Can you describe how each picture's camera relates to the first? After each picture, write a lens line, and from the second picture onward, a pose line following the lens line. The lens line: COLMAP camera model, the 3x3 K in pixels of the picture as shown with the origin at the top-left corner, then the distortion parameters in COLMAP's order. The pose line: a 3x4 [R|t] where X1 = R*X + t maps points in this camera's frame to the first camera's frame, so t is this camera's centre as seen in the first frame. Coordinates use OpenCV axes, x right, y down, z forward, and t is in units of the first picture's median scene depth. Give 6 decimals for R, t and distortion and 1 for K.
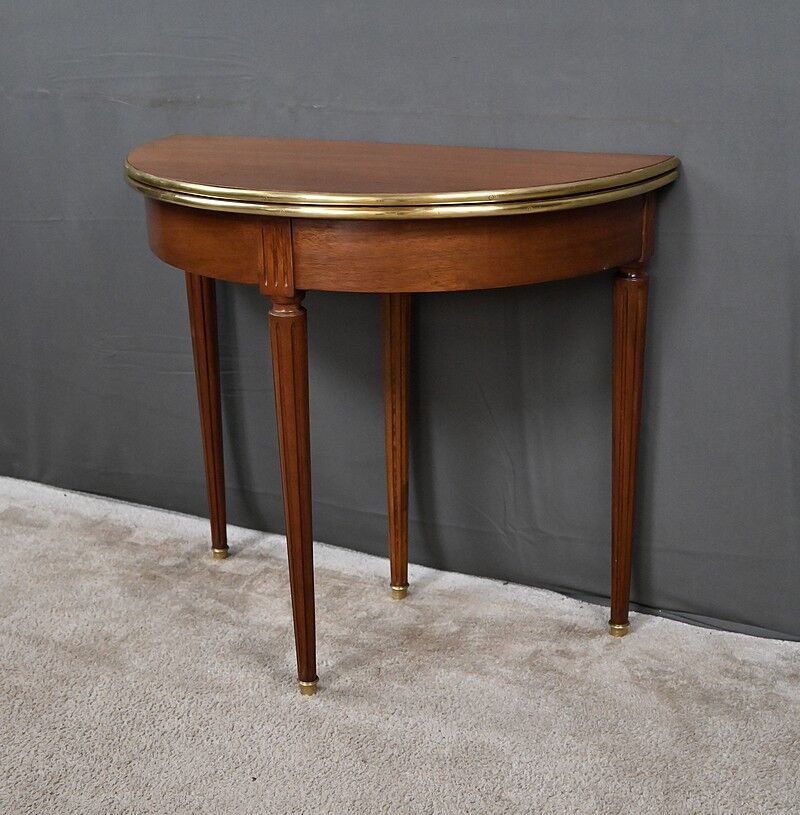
lens RADIAL K [[1327.4, 0, 400.4], [0, 1327.4, 422.6], [0, 0, 1]] dist [-0.007933, 0.000000]
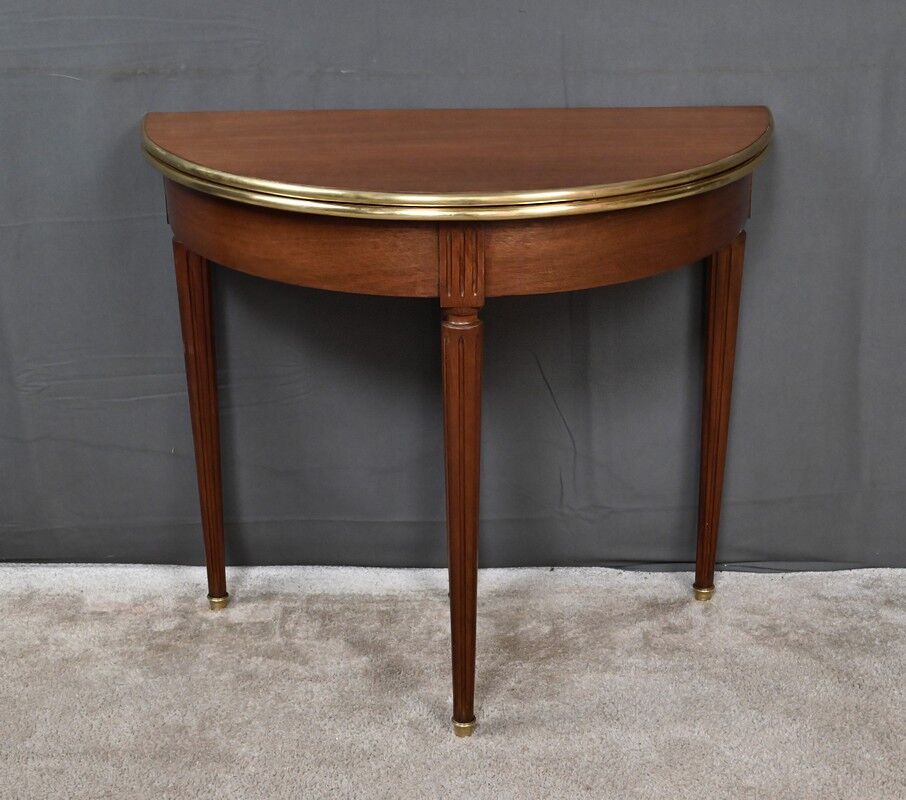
lens RADIAL K [[1612.4, 0, 473.8], [0, 1612.4, 415.4], [0, 0, 1]] dist [-0.002355, 0.000000]
pose [[0.895335, -0.161615, 0.415038, -0.454050], [0.137446, 0.986620, 0.087685, -0.097709], [-0.423656, -0.021463, 0.905569, 0.013354]]
